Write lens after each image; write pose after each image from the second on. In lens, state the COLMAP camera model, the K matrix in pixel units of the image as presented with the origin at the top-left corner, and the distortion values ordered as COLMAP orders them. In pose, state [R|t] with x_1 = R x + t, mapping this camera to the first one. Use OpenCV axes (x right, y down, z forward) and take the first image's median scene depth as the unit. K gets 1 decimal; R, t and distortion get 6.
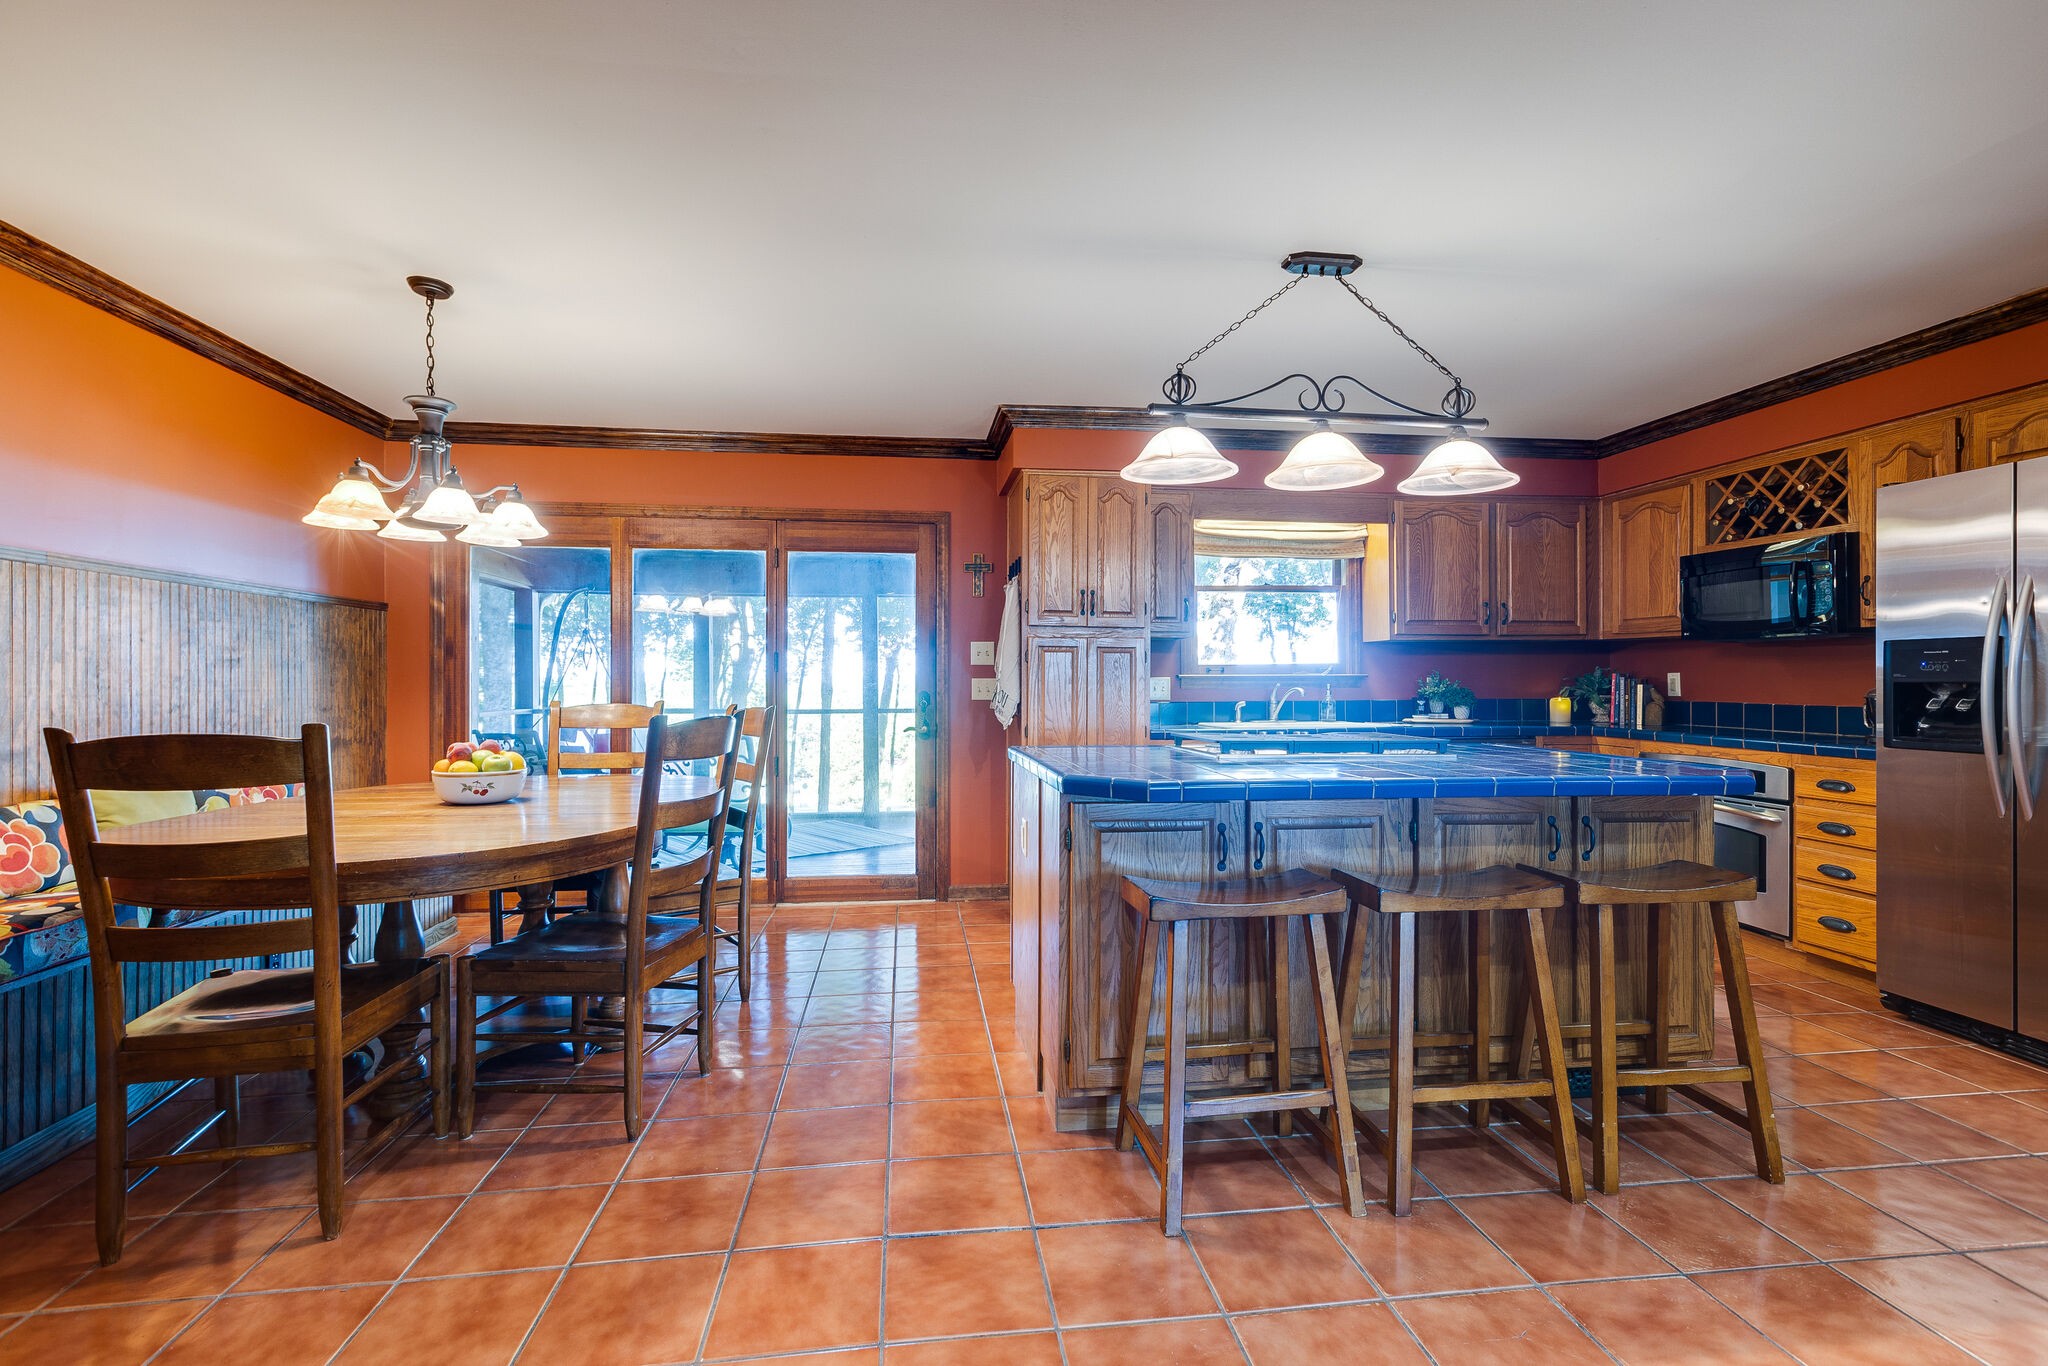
lens RADIAL K [[953.3, 0, 1019.3], [0, 953.3, 684.9], [0, 0, 1]] dist [-0.004119, -0.000277]
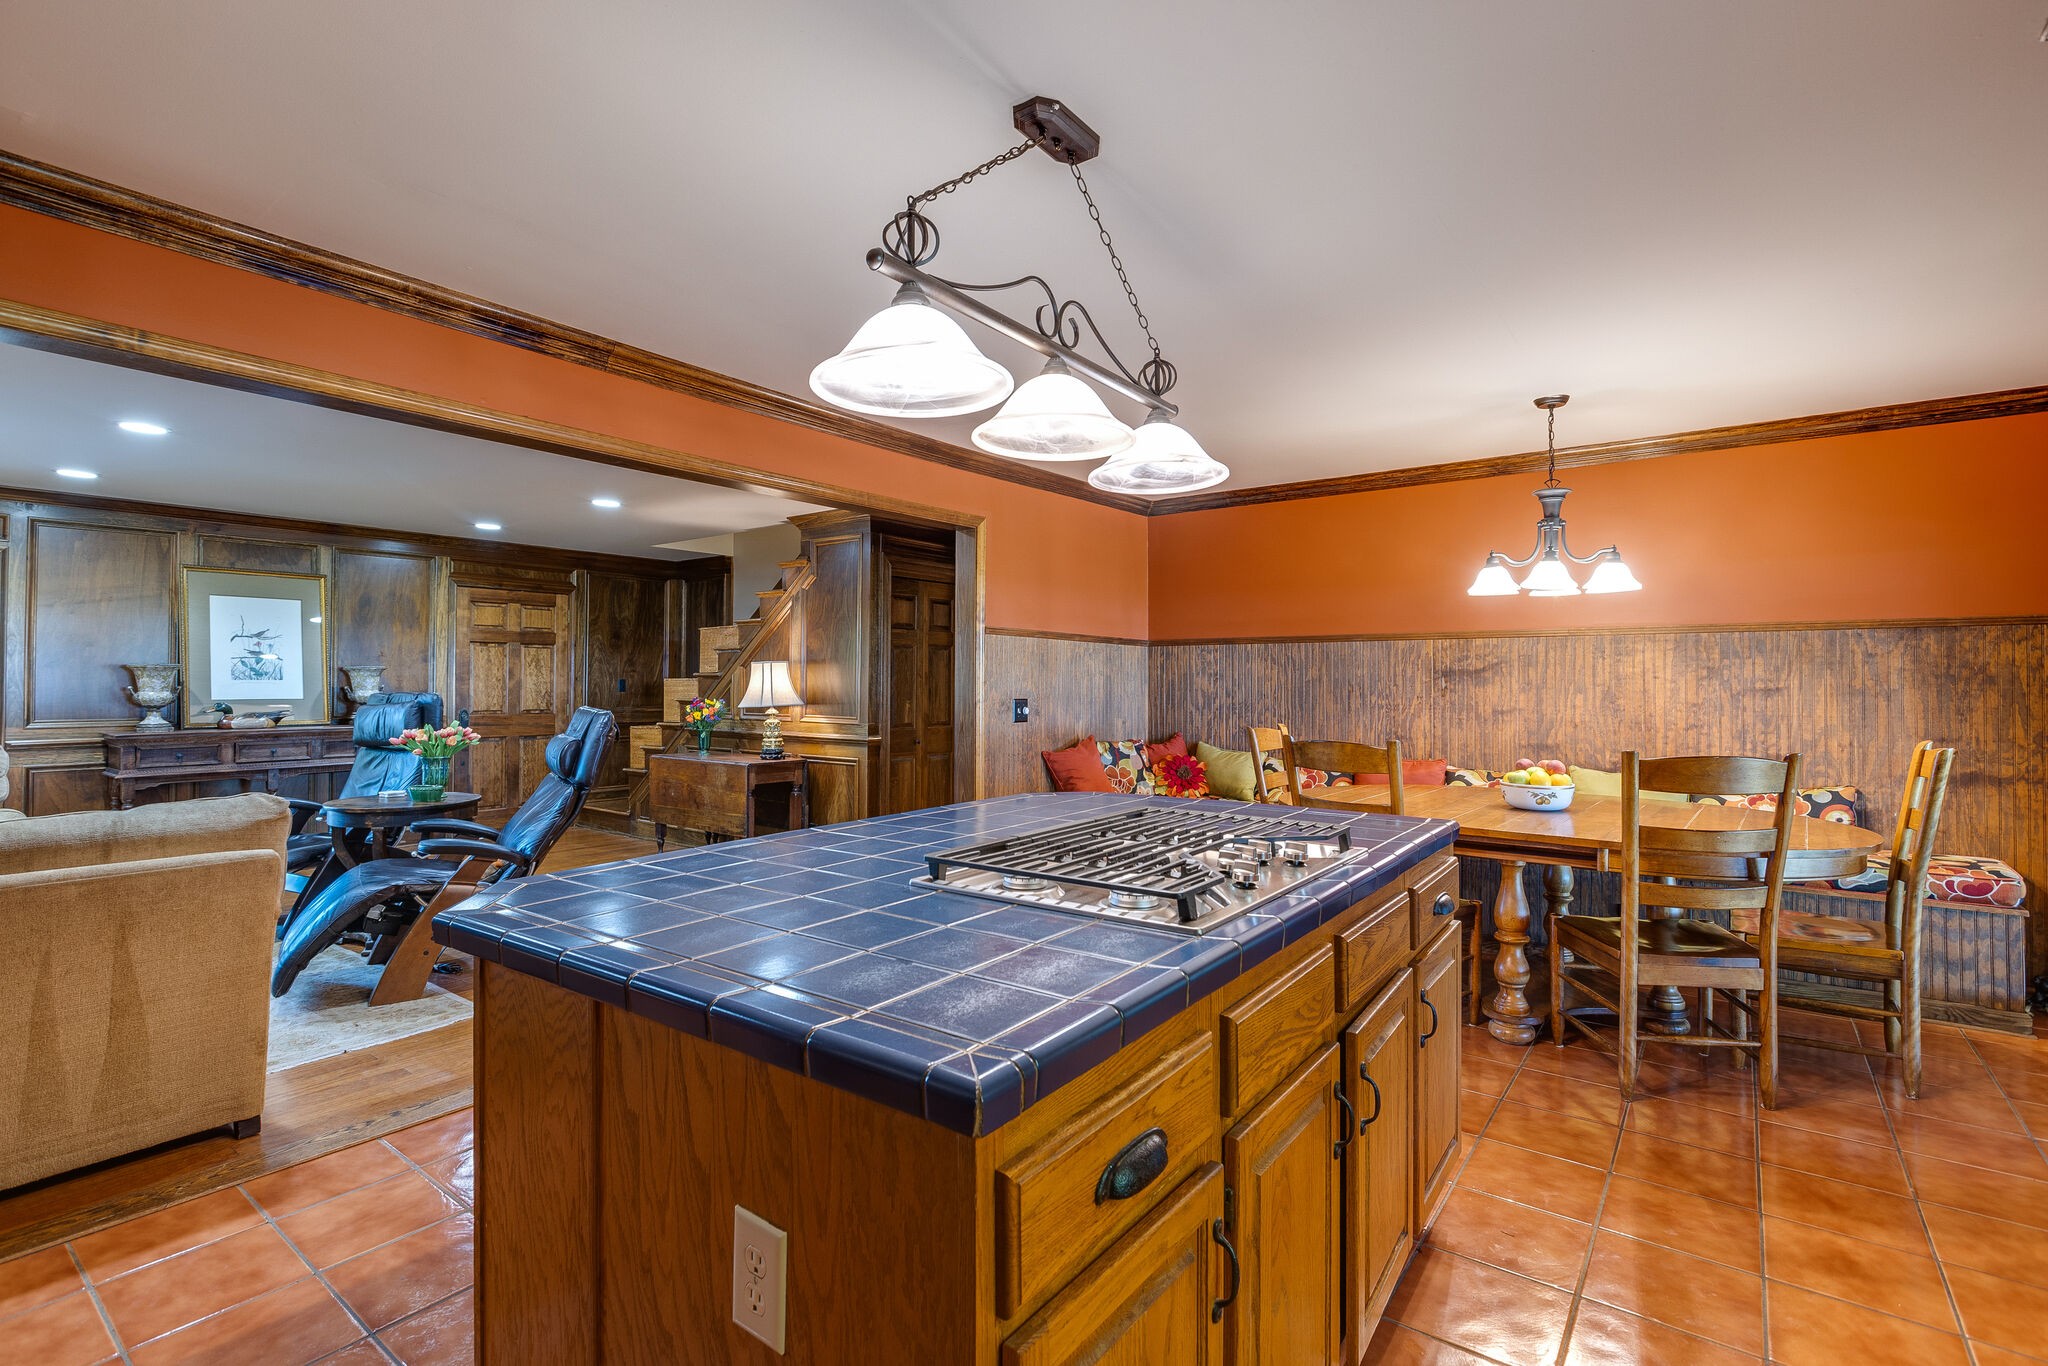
lens RADIAL K [[953.3, 0, 1014.1], [0, 953.3, 676.8], [0, 0, 1]] dist [-0.004119, -0.000277]
pose [[-0.681512, -0.000065, -0.731807, 0.724636], [-0.000821, 0.999999, 0.000676, -0.045373], [0.731807, 0.001061, -0.681511, 1.195830]]
